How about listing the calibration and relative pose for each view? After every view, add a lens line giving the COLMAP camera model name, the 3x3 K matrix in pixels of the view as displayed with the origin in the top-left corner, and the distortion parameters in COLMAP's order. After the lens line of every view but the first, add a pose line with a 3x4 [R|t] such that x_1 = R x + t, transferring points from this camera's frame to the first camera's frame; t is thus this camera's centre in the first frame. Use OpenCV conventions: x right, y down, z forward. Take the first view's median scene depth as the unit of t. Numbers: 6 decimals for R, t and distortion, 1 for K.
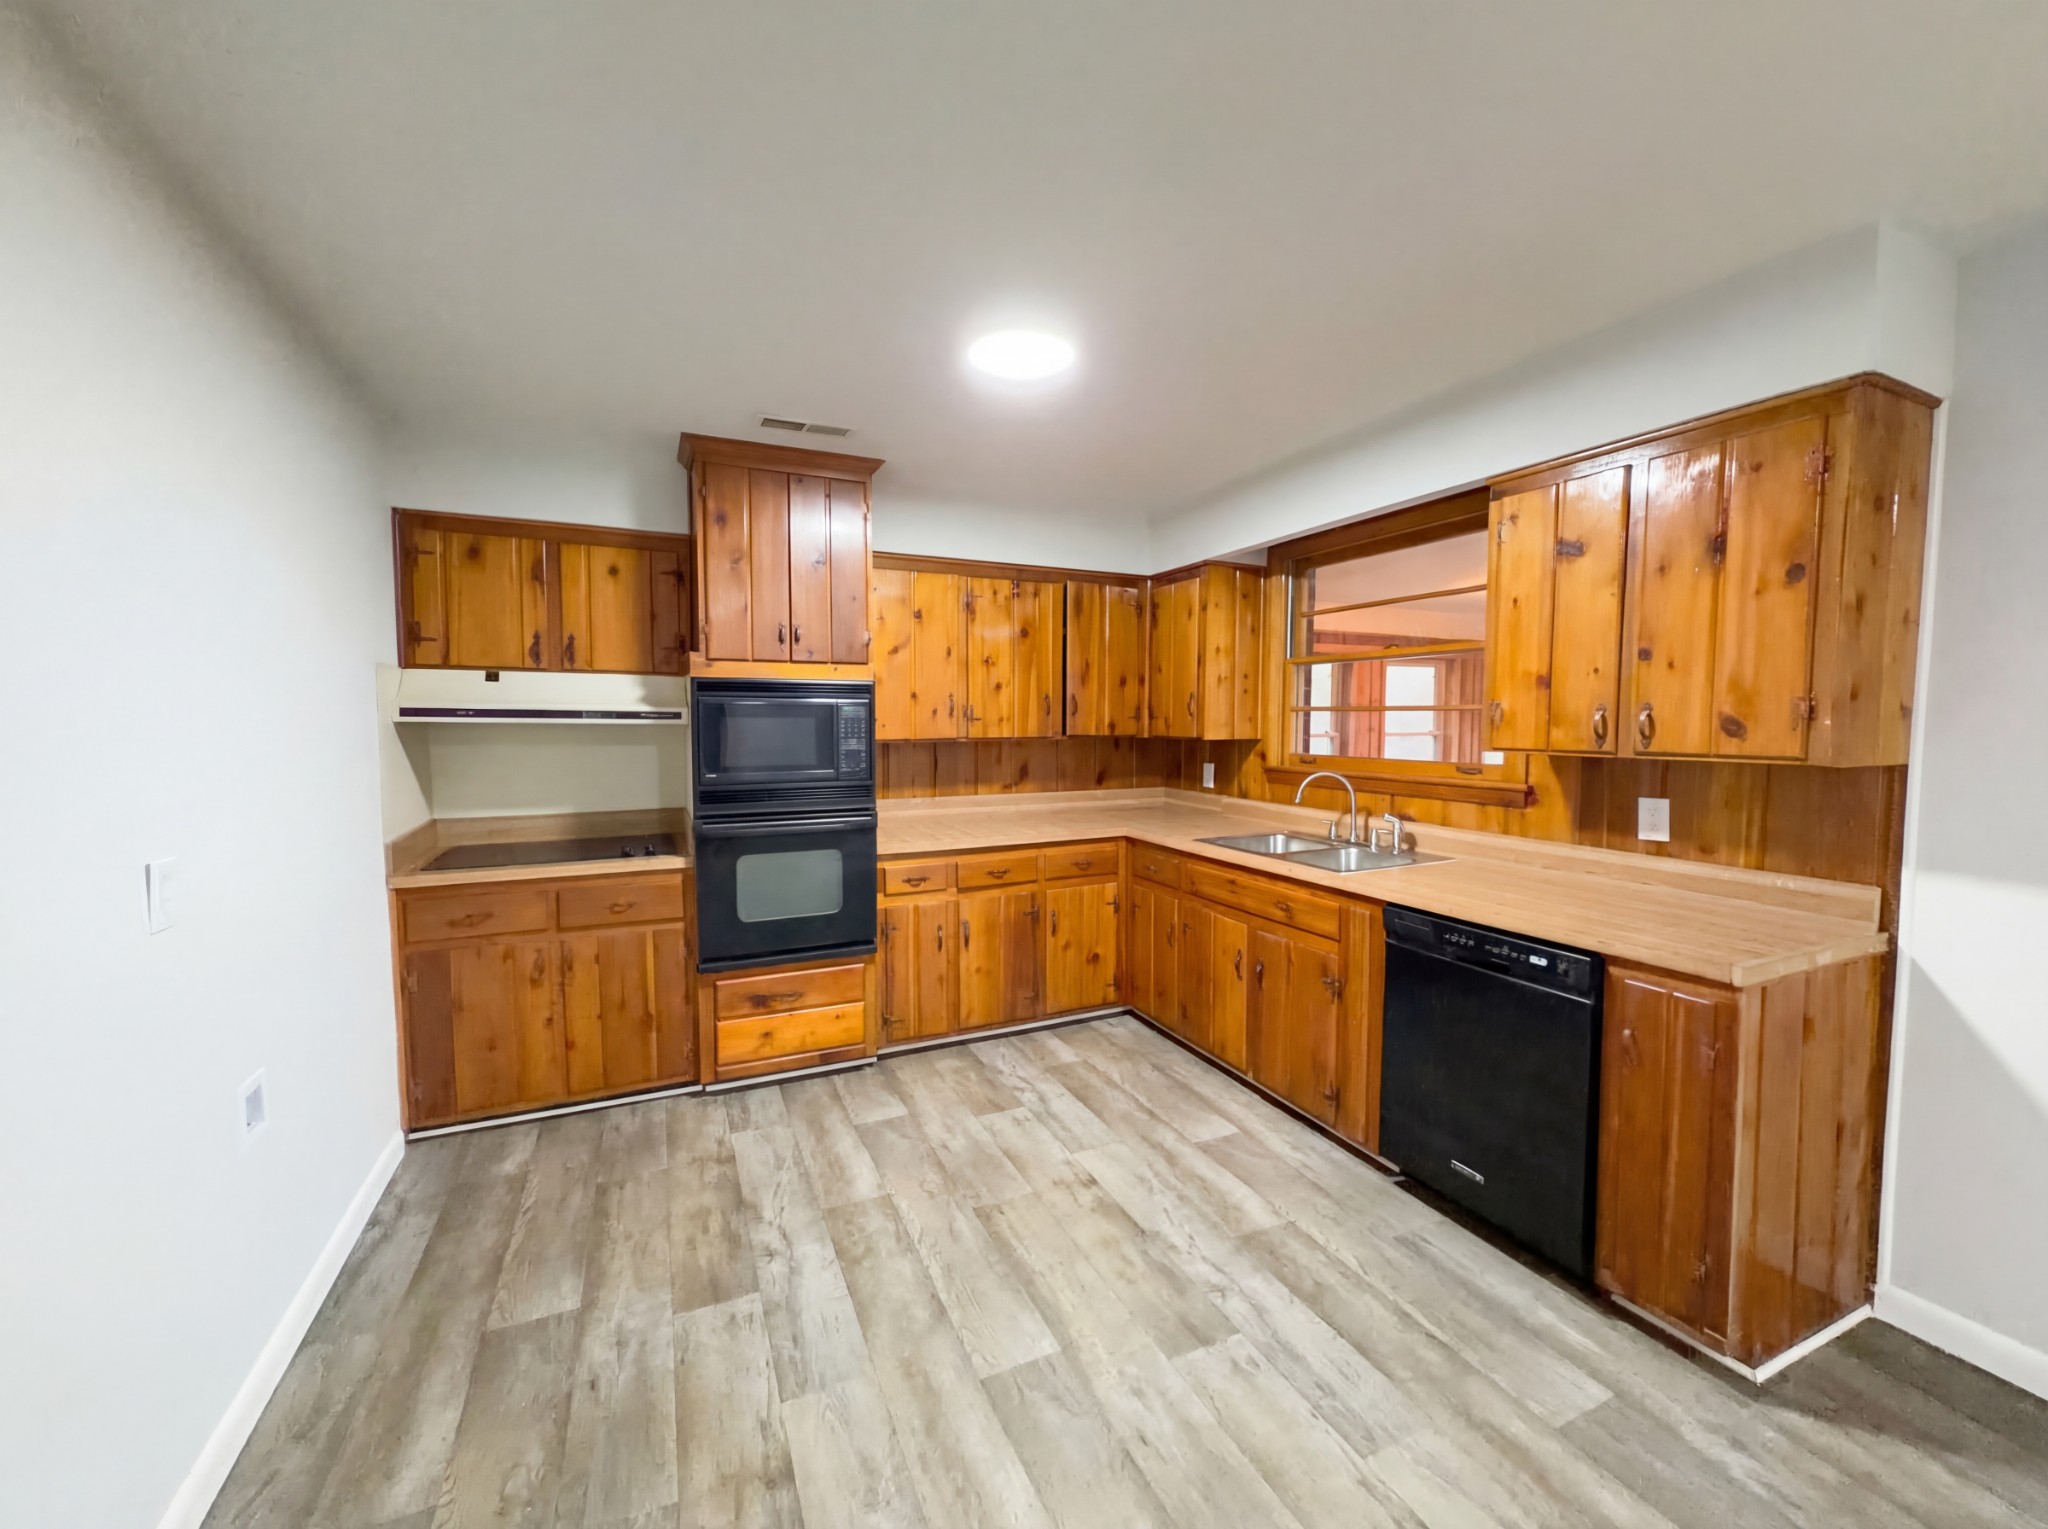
lens RADIAL K [[812.1, 0, 1023.7], [0, 812.1, 766.3], [0, 0, 1]] dist [0.002851, 0.001030]
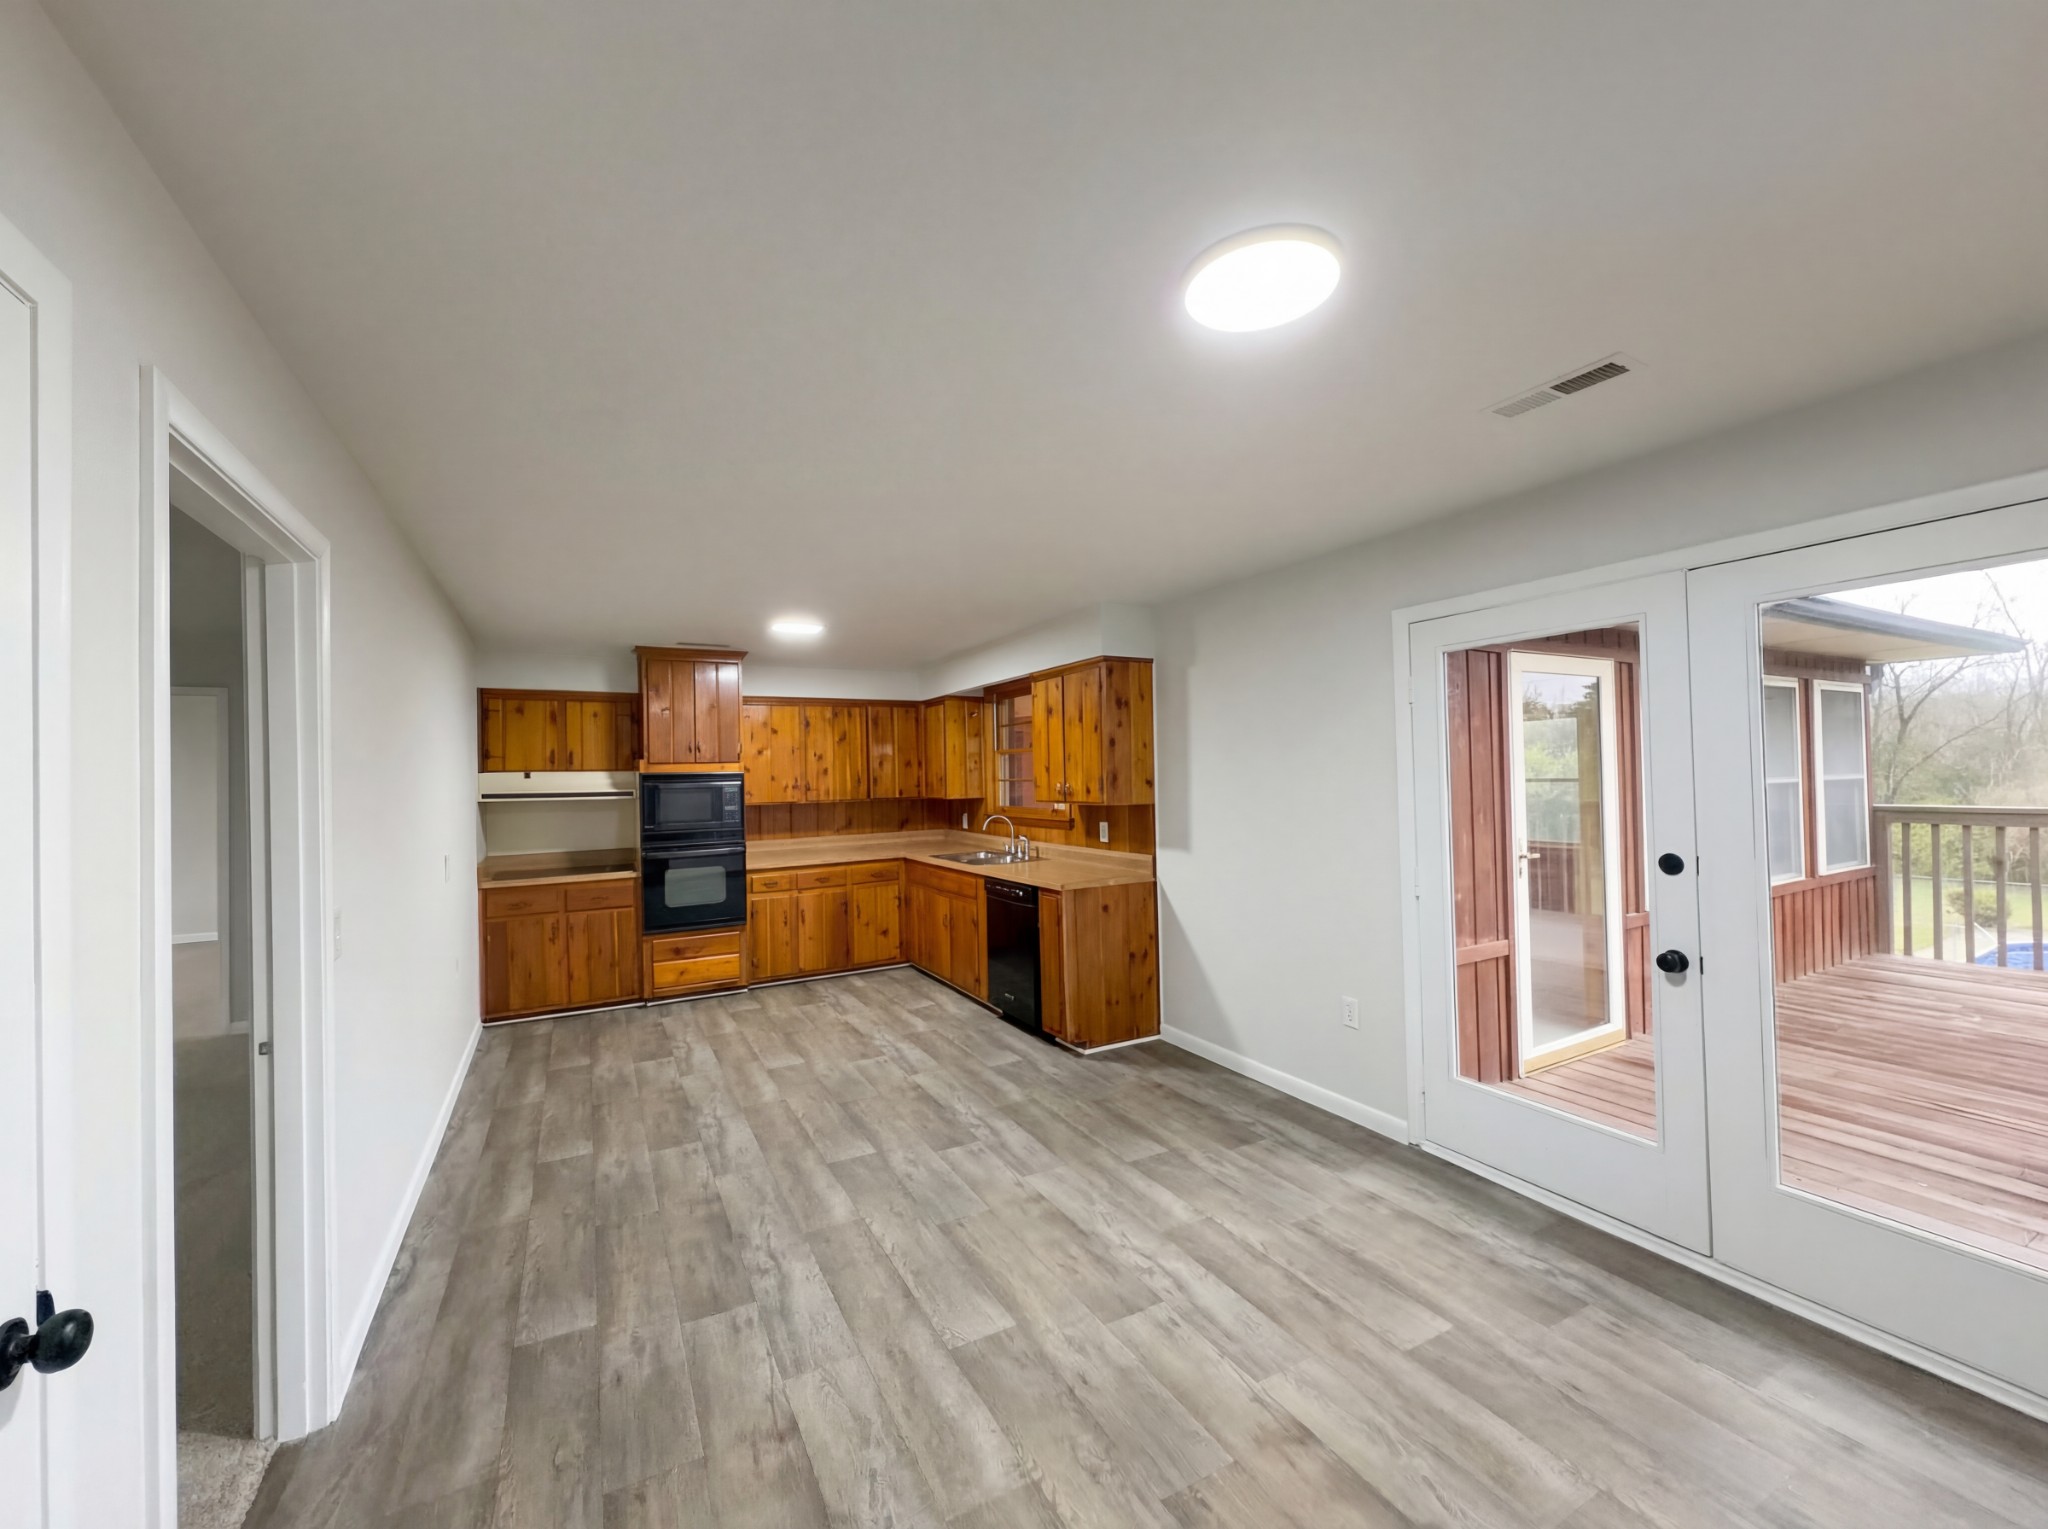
lens RADIAL K [[812.1, 0, 1022.5], [0, 812.1, 767.8], [0, 0, 1]] dist [0.002851, 0.001030]
pose [[0.997431, -0.023027, 0.067830, 0.324007], [0.027819, 0.997120, -0.070560, 0.031697], [-0.066010, 0.072266, 0.995199, -0.870644]]
